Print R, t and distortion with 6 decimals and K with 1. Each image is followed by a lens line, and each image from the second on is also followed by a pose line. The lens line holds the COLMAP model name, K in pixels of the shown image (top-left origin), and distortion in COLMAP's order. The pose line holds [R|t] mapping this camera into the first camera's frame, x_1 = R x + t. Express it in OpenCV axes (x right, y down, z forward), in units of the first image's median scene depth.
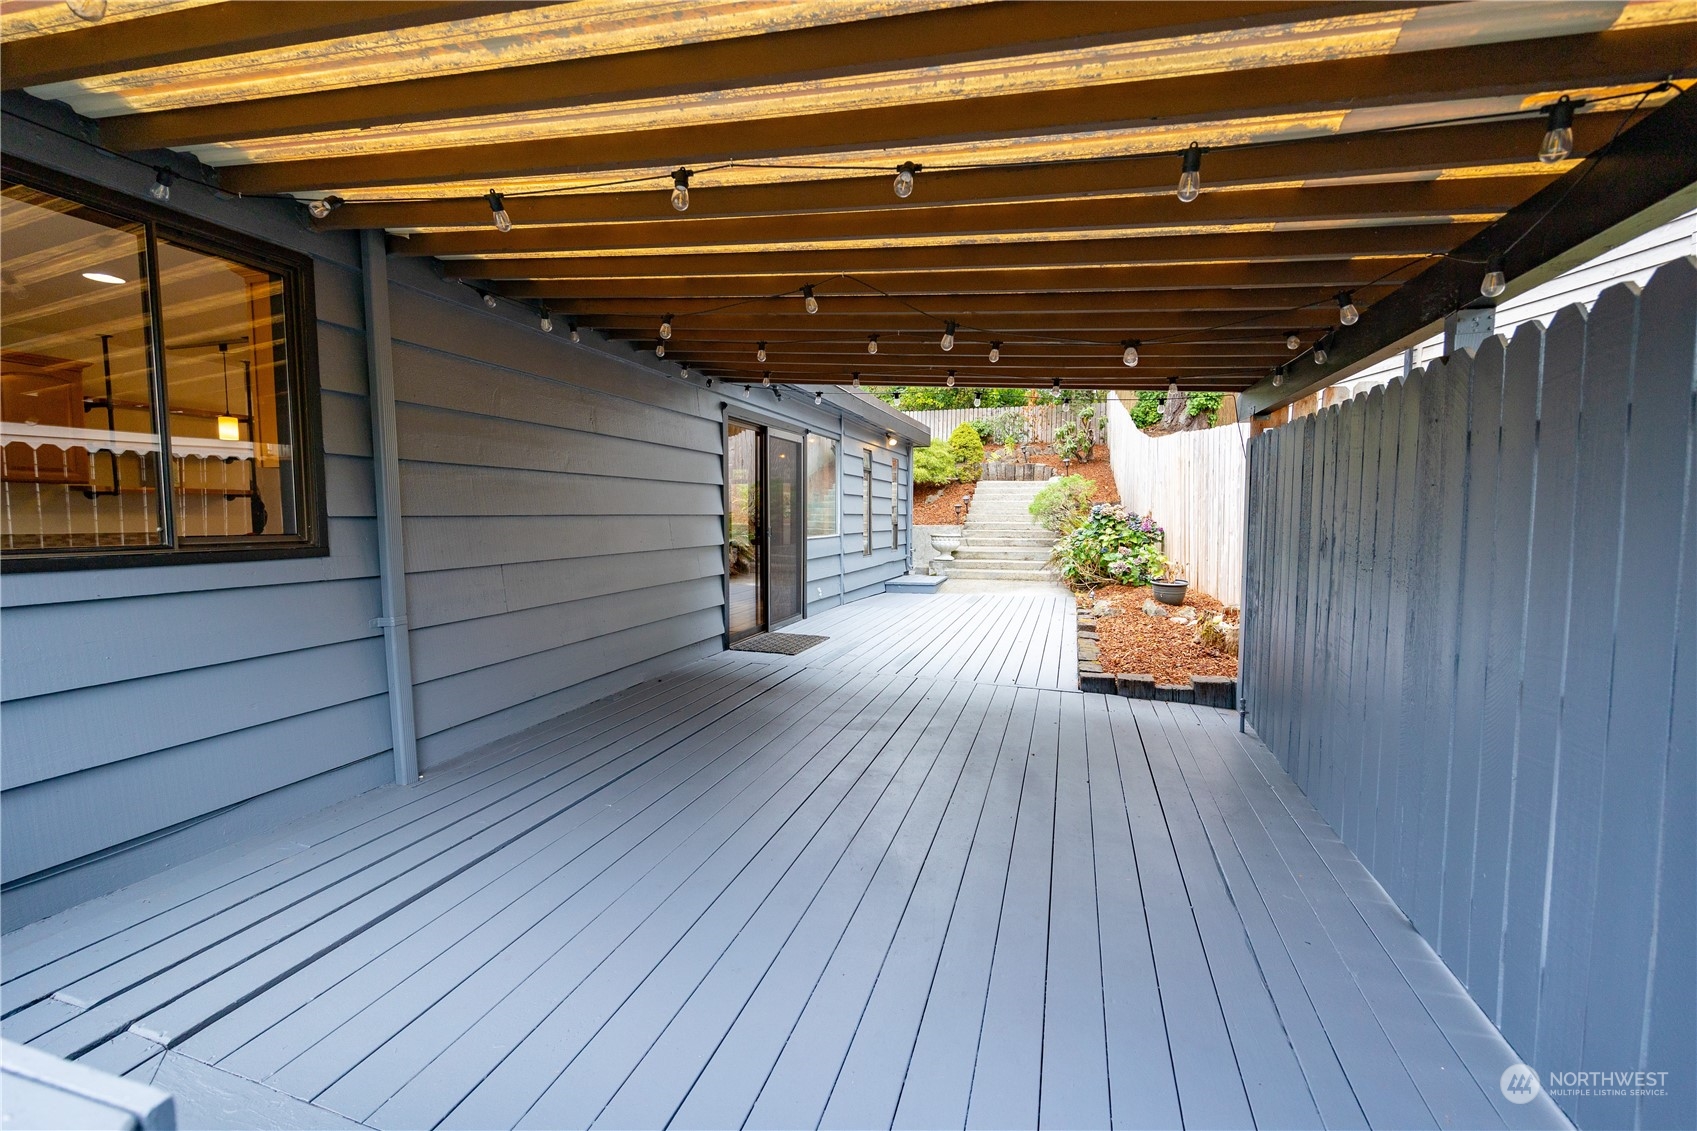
lens RADIAL K [[675.3, 0, 846.2], [0, 675.3, 559.0], [0, 0, 1]] dist [0.001723, -0.001672]
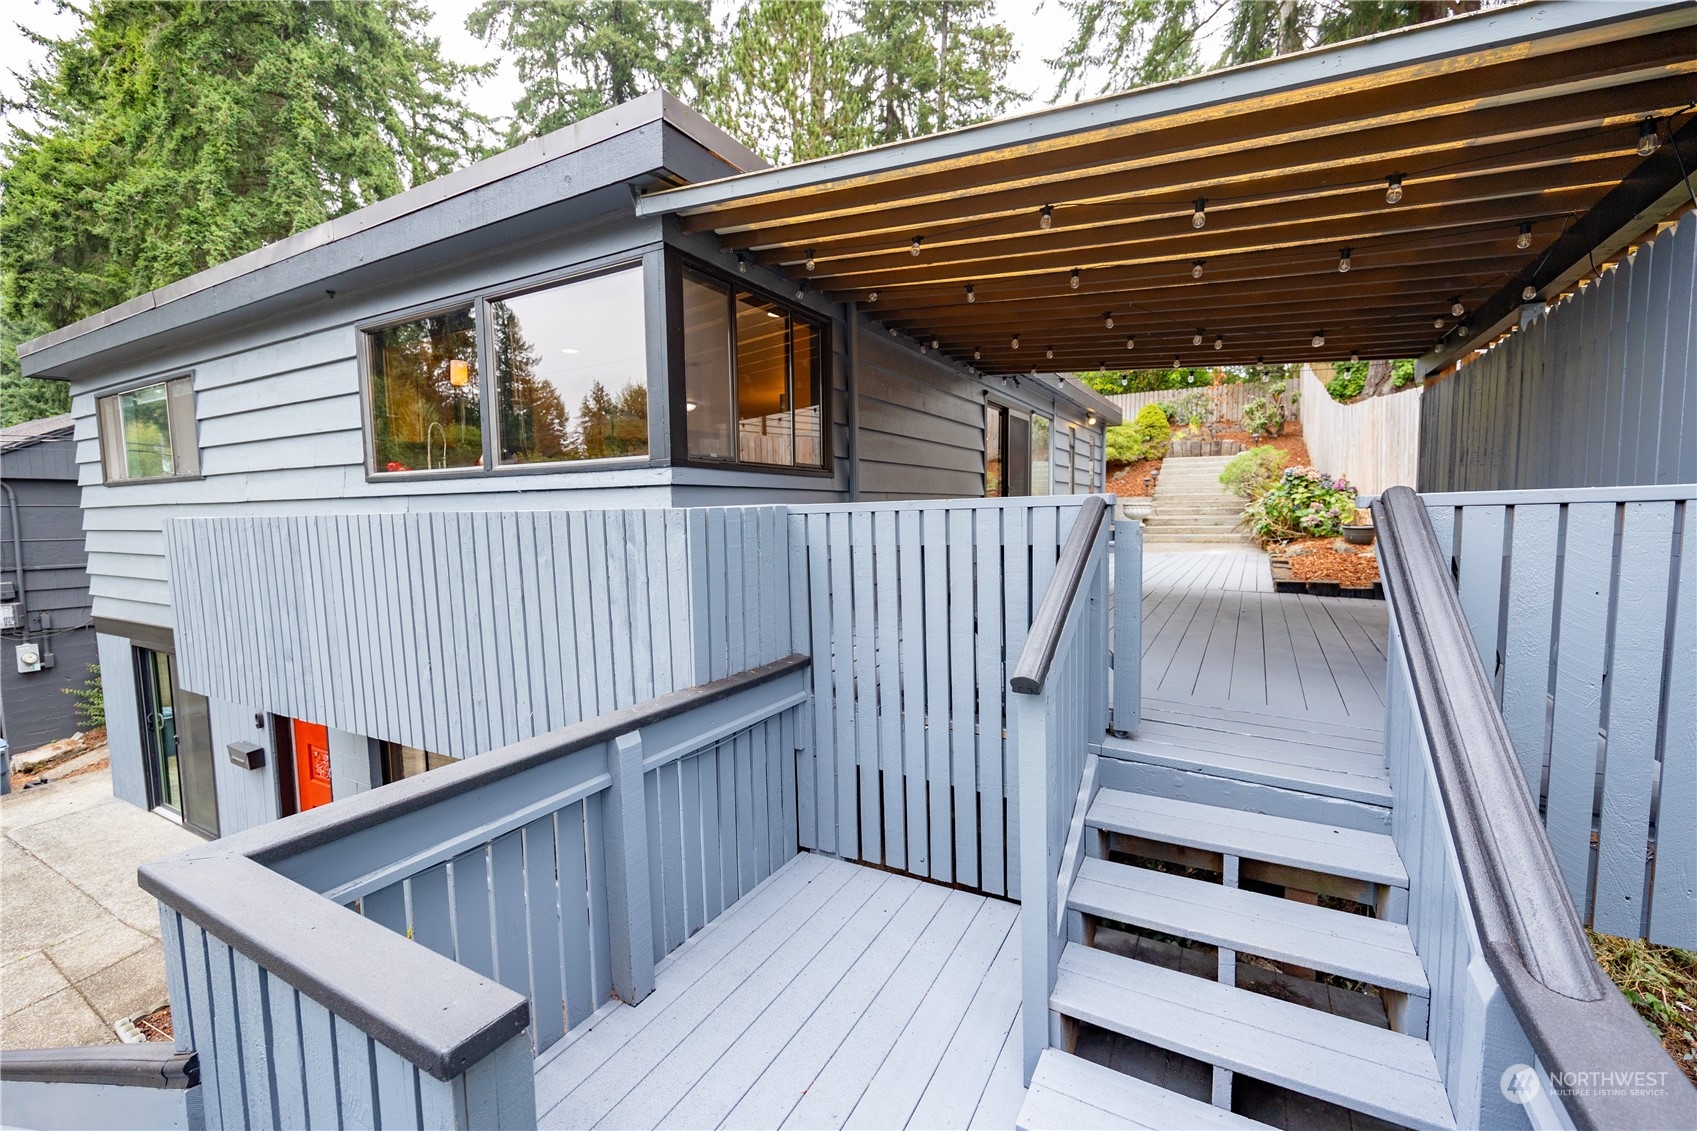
lens RADIAL K [[675.3, 0, 853.0], [0, 675.3, 570.0], [0, 0, 1]] dist [0.001723, -0.001672]
pose [[0.977292, 0.002883, -0.211877, -0.089576], [0.001465, 0.999792, 0.020361, 0.059518], [0.211892, -0.020209, 0.977084, -0.228702]]
